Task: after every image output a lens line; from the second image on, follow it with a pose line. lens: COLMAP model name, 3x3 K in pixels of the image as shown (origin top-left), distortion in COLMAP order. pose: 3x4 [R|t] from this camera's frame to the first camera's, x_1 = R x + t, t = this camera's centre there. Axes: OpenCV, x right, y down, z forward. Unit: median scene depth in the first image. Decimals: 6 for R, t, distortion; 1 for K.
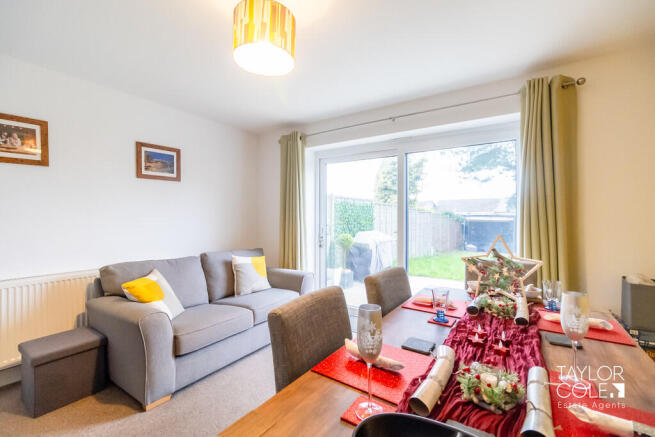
lens RADIAL K [[285.3, 0, 331.8], [0, 285.3, 215.1], [0, 0, 1]] dist [-0.005271, 0.001774]
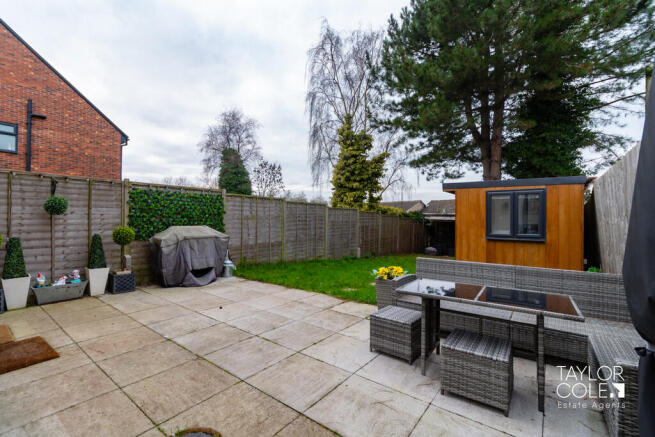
lens RADIAL K [[285.3, 0, 328.6], [0, 285.3, 216.7], [0, 0, 1]] dist [-0.005271, 0.001774]
pose [[0.997534, 0.004717, -0.070027, 0.220240], [-0.004954, 0.999983, -0.003203, 0.010790], [0.070011, 0.003542, 0.997540, 0.073567]]
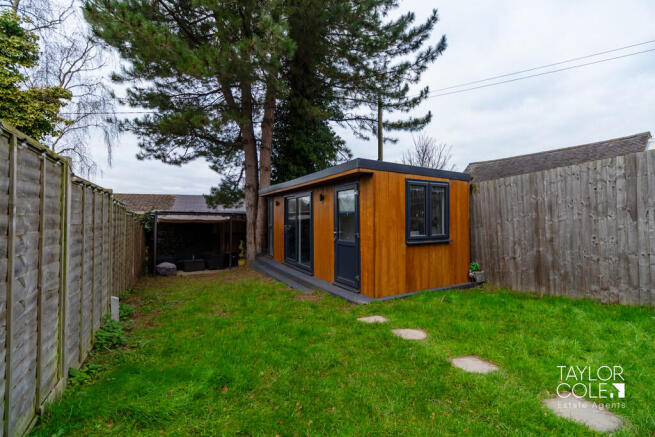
lens RADIAL K [[285.3, 0, 328.1], [0, 285.3, 216.0], [0, 0, 1]] dist [-0.005271, 0.001774]
pose [[0.452027, 0.006244, 0.891983, 0.115133], [0.001605, 0.999968, -0.007813, 0.012981], [-0.892003, 0.004964, 0.452002, 0.431772]]
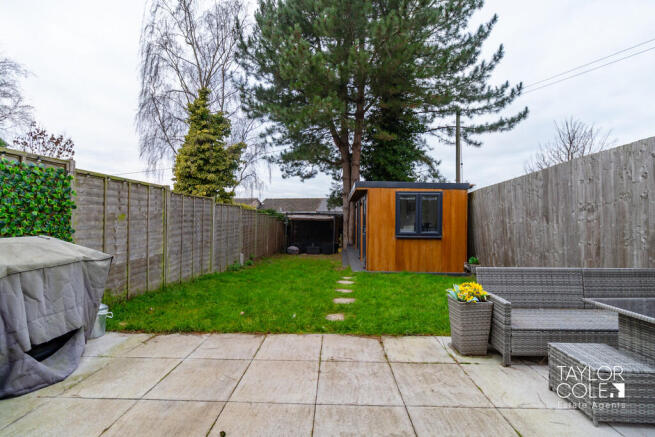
lens RADIAL K [[285.3, 0, 326.1], [0, 285.3, 215.9], [0, 0, 1]] dist [-0.005271, 0.001774]
pose [[0.849903, 0.007607, 0.526884, 0.104493], [-0.007770, 0.999968, -0.001904, 0.009800], [-0.526882, -0.002476, 0.849935, 0.188318]]
